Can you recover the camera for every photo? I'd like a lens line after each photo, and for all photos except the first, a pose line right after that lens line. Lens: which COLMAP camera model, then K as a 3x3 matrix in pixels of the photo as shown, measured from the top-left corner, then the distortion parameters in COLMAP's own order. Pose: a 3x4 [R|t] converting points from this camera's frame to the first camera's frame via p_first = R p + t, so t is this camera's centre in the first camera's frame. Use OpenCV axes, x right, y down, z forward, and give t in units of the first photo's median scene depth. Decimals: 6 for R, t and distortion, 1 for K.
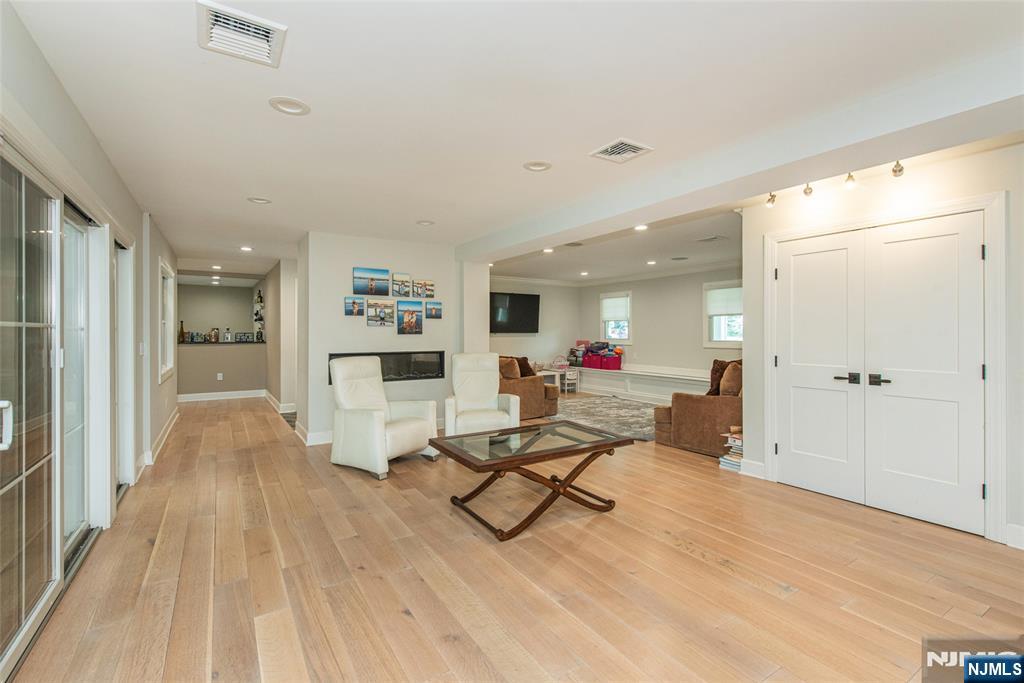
lens RADIAL K [[451.9, 0, 509.5], [0, 451.9, 335.4], [0, 0, 1]] dist [-0.001777, -0.000365]
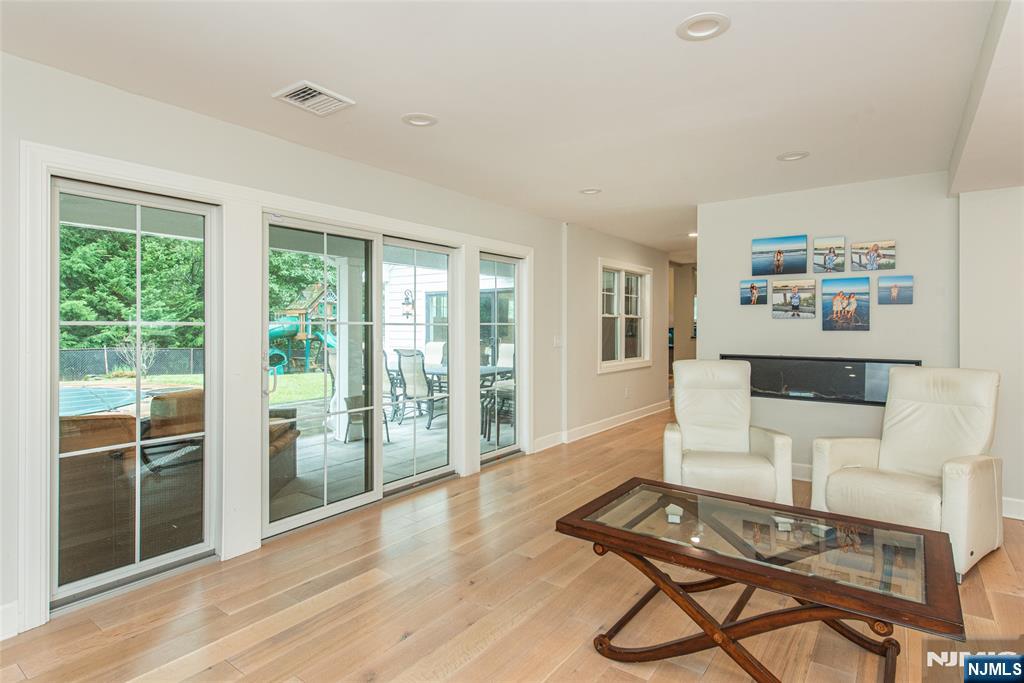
lens RADIAL K [[540.0, 0, 511.0], [0, 540.0, 326.9], [0, 0, 1]] dist [0.003232, 0.000373]
pose [[0.353097, 0.002038, -0.935585, 0.330829], [-0.005623, 0.999984, 0.000056, -0.005226], [0.935570, 0.005241, 0.353103, 0.305265]]
